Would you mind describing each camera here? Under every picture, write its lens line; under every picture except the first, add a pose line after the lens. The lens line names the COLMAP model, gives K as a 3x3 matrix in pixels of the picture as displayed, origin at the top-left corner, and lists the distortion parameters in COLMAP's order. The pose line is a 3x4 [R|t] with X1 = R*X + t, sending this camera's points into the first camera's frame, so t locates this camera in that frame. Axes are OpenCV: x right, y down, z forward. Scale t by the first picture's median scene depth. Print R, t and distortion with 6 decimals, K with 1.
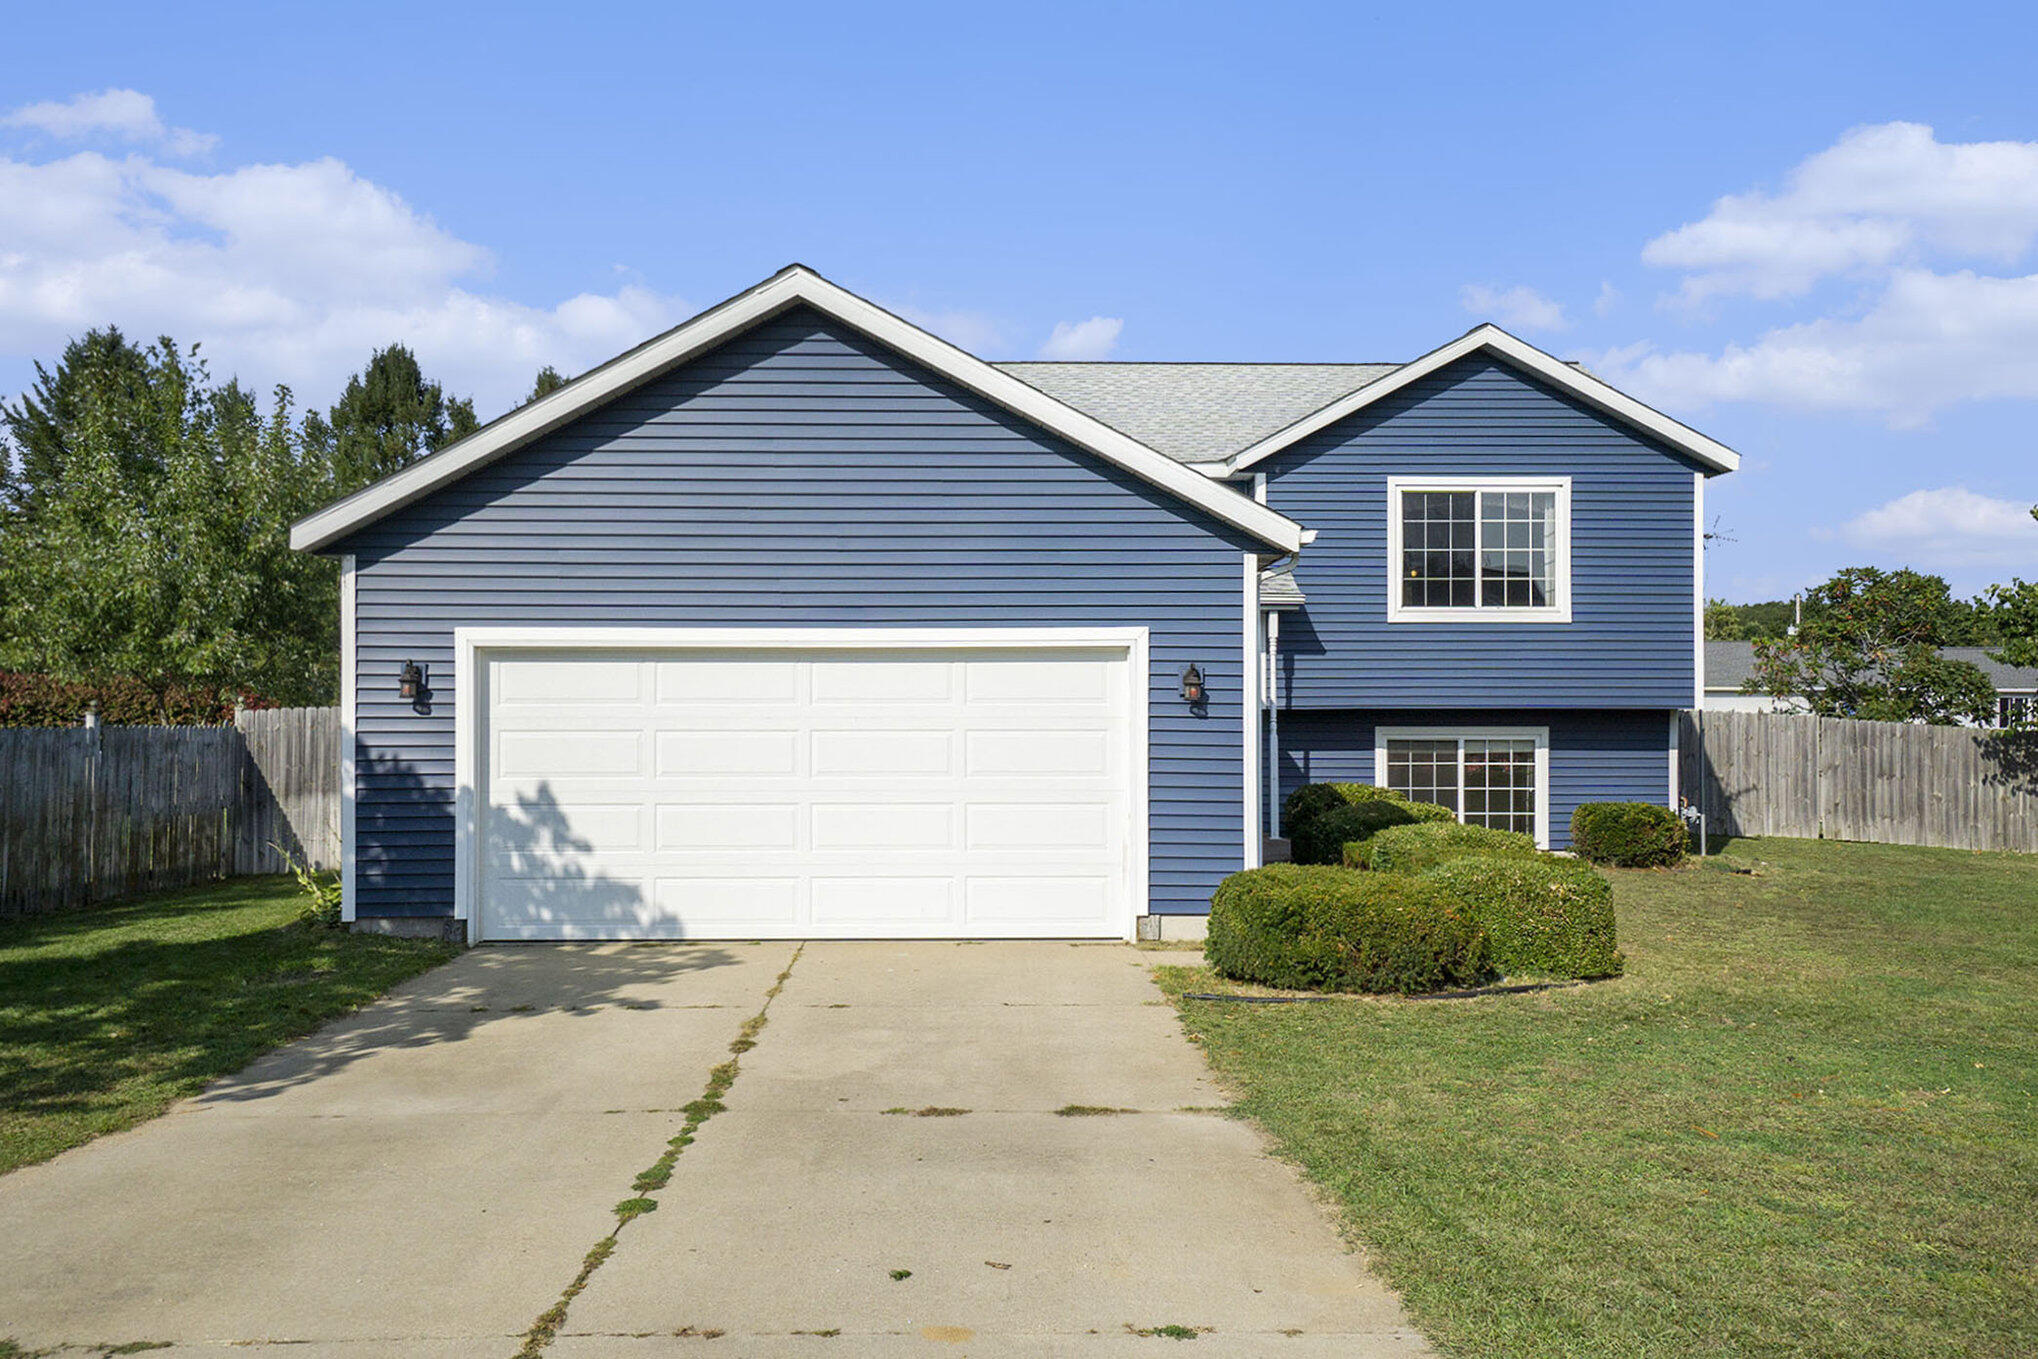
lens RADIAL K [[1573.0, 0, 1018.8], [0, 1573.0, 826.1], [0, 0, 1]] dist [0.040274, 0.003871]
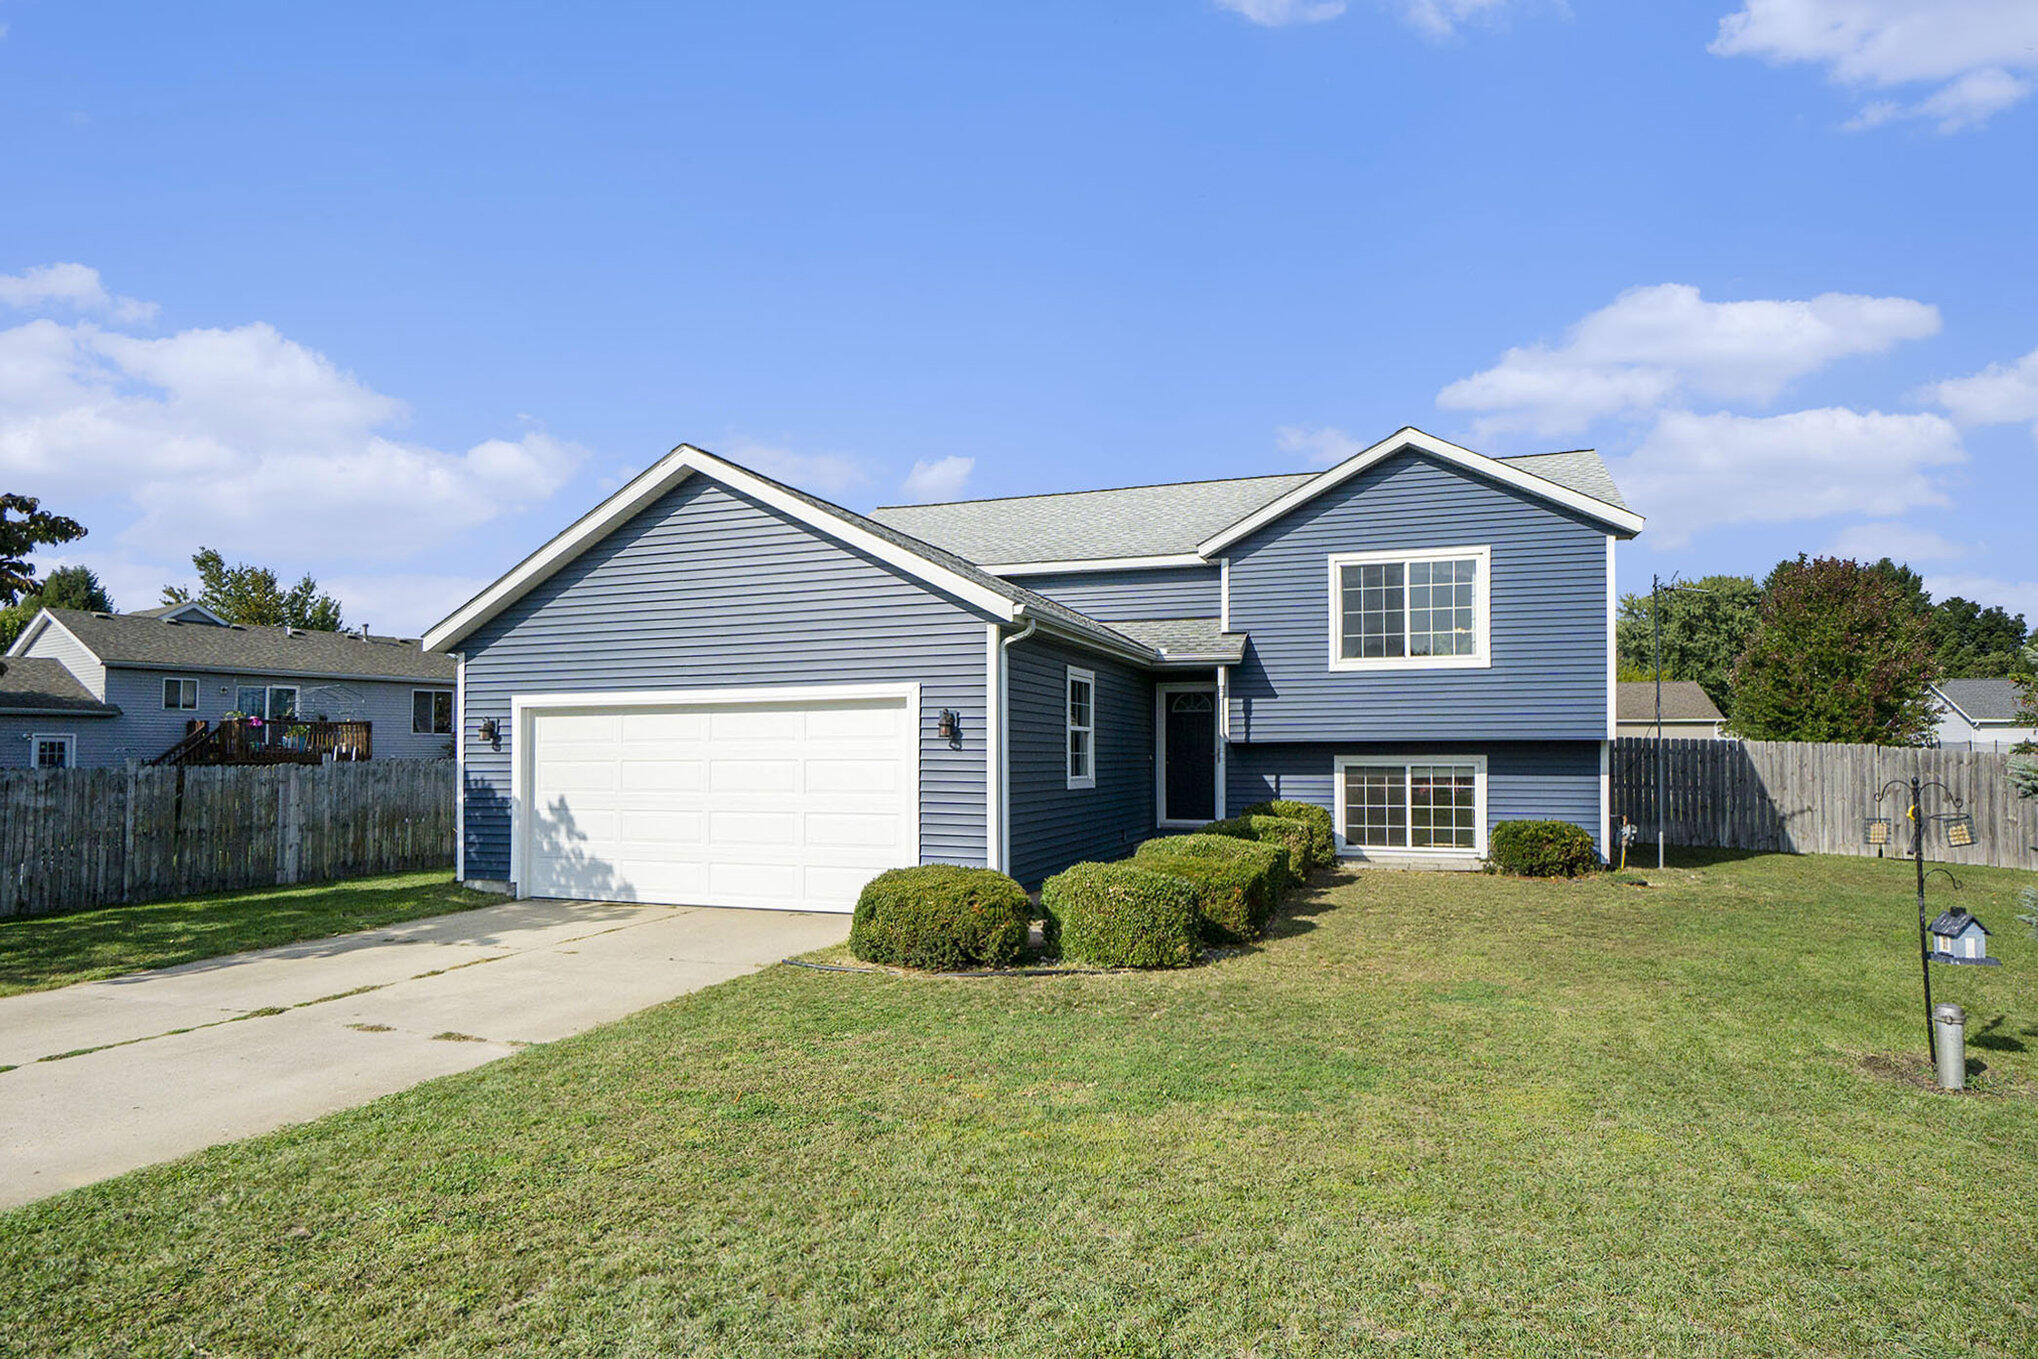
lens RADIAL K [[1118.6, 0, 1018.2], [0, 1118.6, 785.0], [0, 0, 1]] dist [-0.015045, 0.000457]
pose [[0.930798, 0.006512, -0.365475, 0.327593], [-0.019756, 0.999276, -0.032510, -0.006924], [0.364999, 0.037481, 0.930253, 0.100036]]
